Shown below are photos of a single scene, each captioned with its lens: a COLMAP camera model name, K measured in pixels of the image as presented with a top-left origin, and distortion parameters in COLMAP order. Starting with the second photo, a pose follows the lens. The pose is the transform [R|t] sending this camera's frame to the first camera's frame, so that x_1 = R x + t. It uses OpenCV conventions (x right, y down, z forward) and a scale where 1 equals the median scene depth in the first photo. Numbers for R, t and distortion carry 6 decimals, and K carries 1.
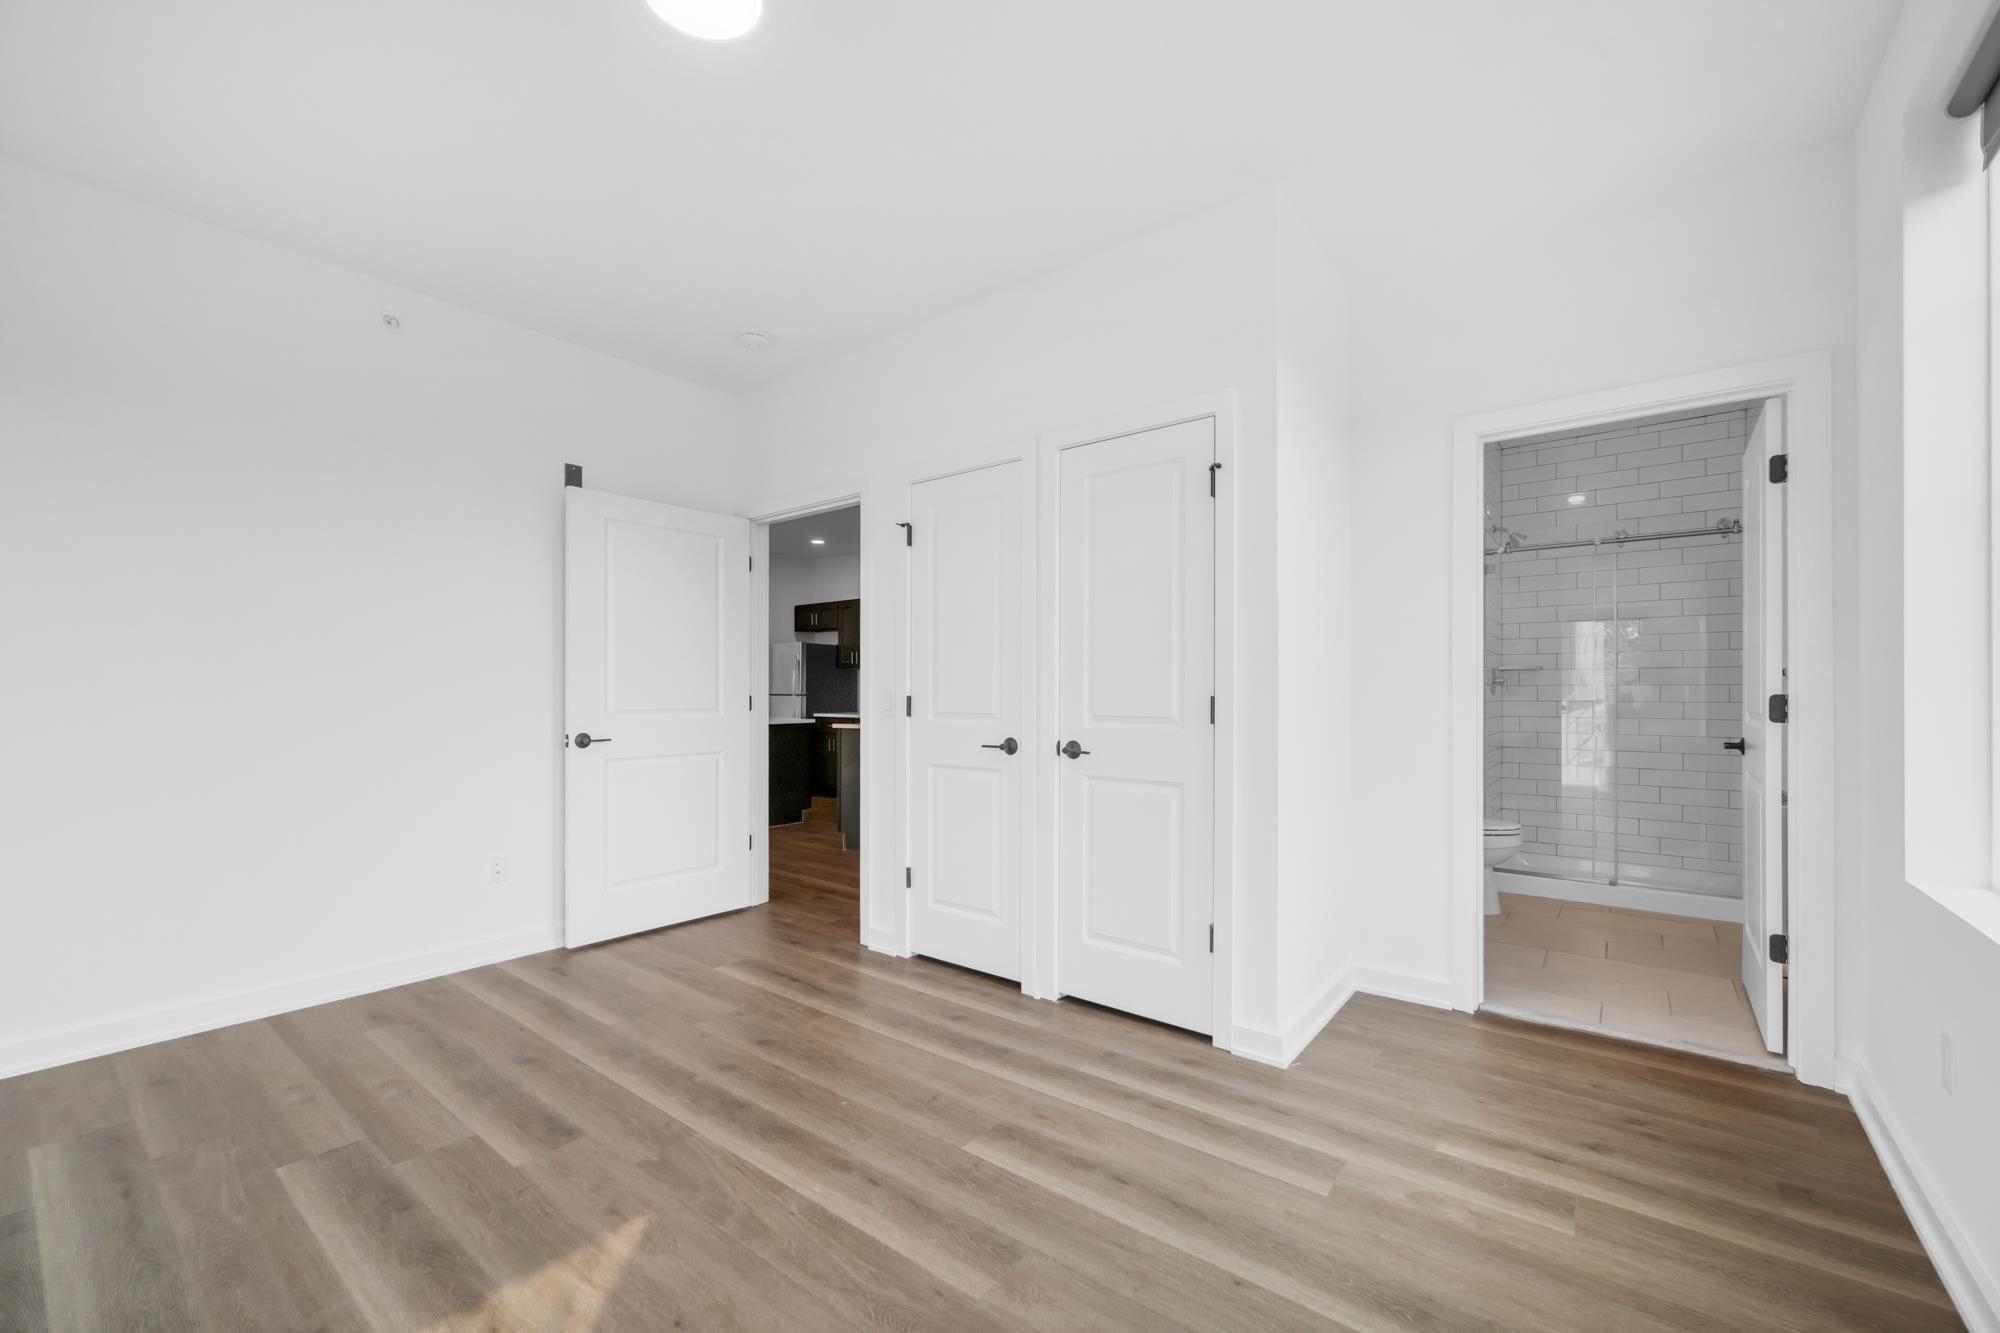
lens RADIAL K [[798.9, 0, 997.5], [0, 798.9, 690.4], [0, 0, 1]] dist [-0.002933, -0.000018]
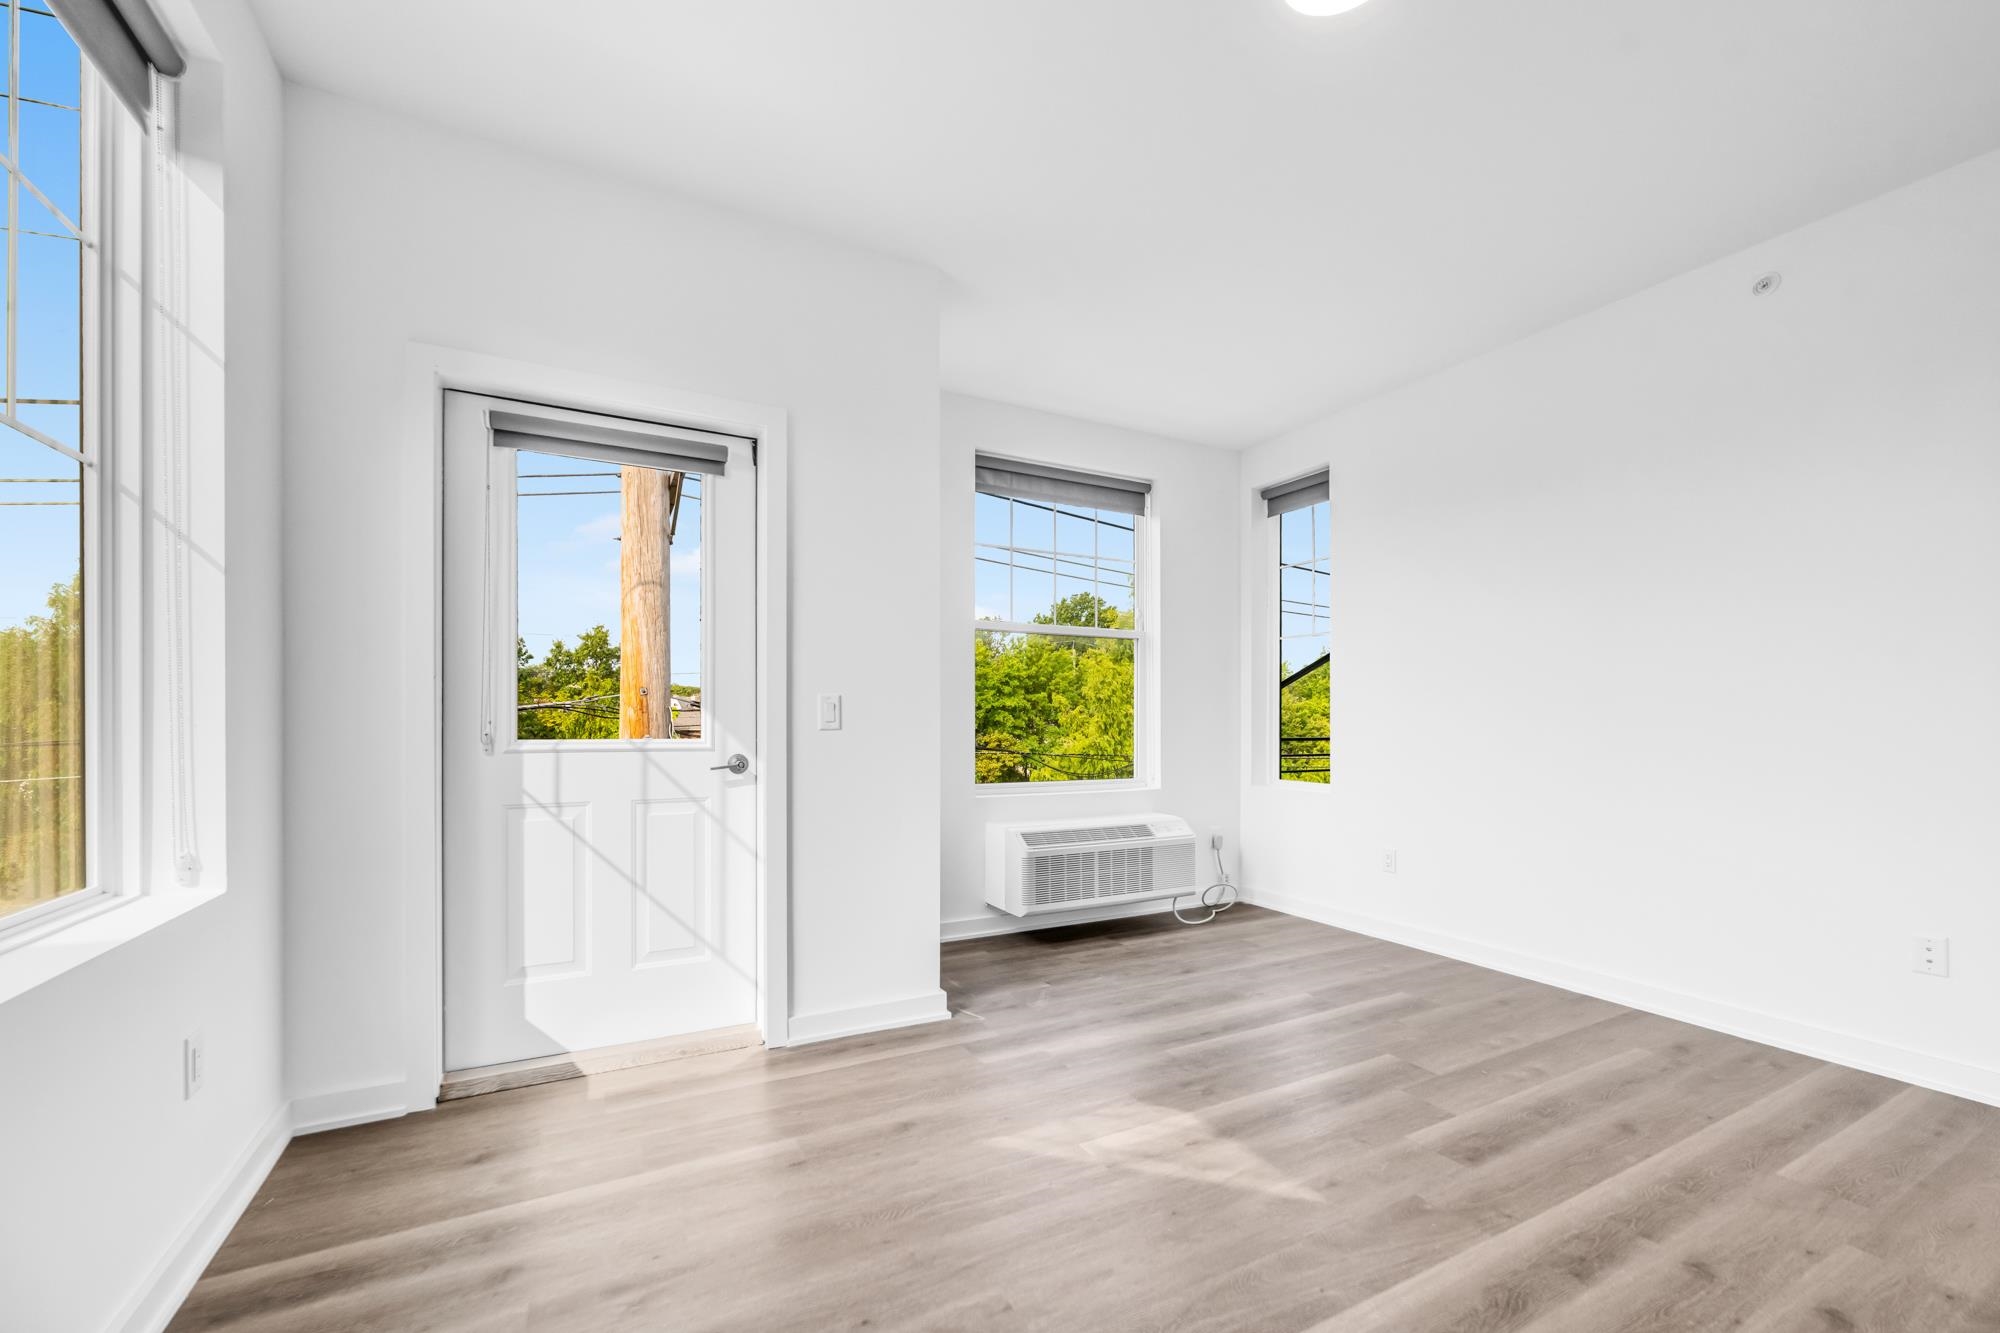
lens RADIAL K [[786.3, 0, 996.3], [0, 786.3, 718.6], [0, 0, 1]] dist [0.000753, 0.000100]
pose [[-0.392946, -0.002067, -0.919559, 0.493383], [-0.000248, 0.999998, -0.002142, 0.017430], [0.919562, -0.000613, -0.392945, 0.724940]]
